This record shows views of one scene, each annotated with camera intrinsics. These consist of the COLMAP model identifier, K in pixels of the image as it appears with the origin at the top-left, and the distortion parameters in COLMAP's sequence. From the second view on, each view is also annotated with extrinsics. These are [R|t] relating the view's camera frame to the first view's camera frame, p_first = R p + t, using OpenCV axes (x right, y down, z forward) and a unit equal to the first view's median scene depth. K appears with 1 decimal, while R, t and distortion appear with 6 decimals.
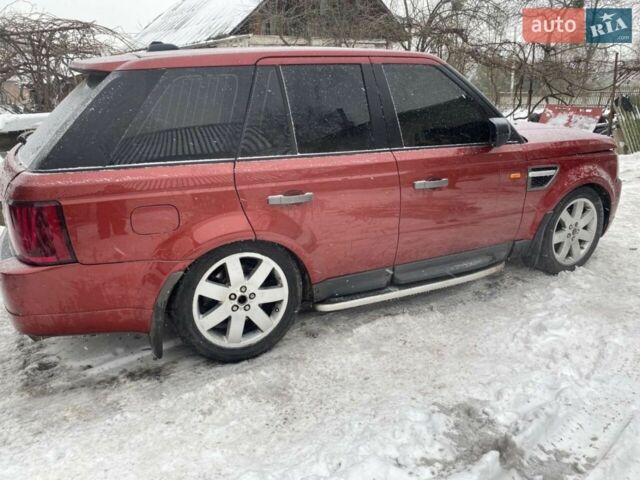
lens RADIAL K [[487.2, 0, 320.0], [0, 487.2, 240.0], [0, 0, 1]] dist [0.003154, -0.005903]
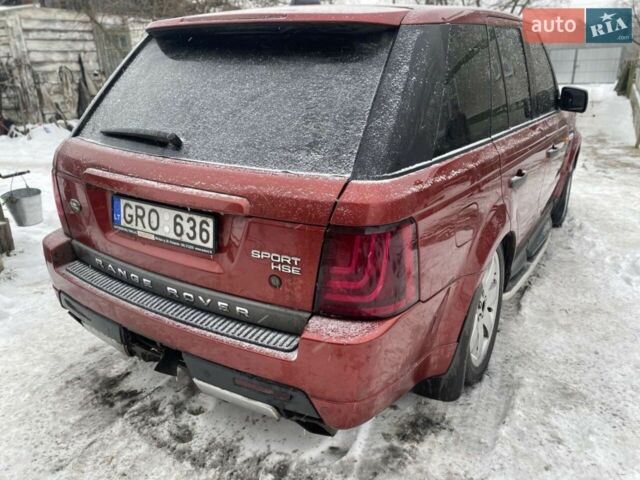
lens RADIAL K [[487.2, 0, 320.0], [0, 487.2, 240.0], [0, 0, 1]] dist [0.003154, -0.005903]
pose [[0.867426, -0.176730, 0.465122, -0.873047], [0.168446, 0.983901, 0.059705, -0.099282], [-0.468185, 0.026558, 0.883231, 0.419646]]
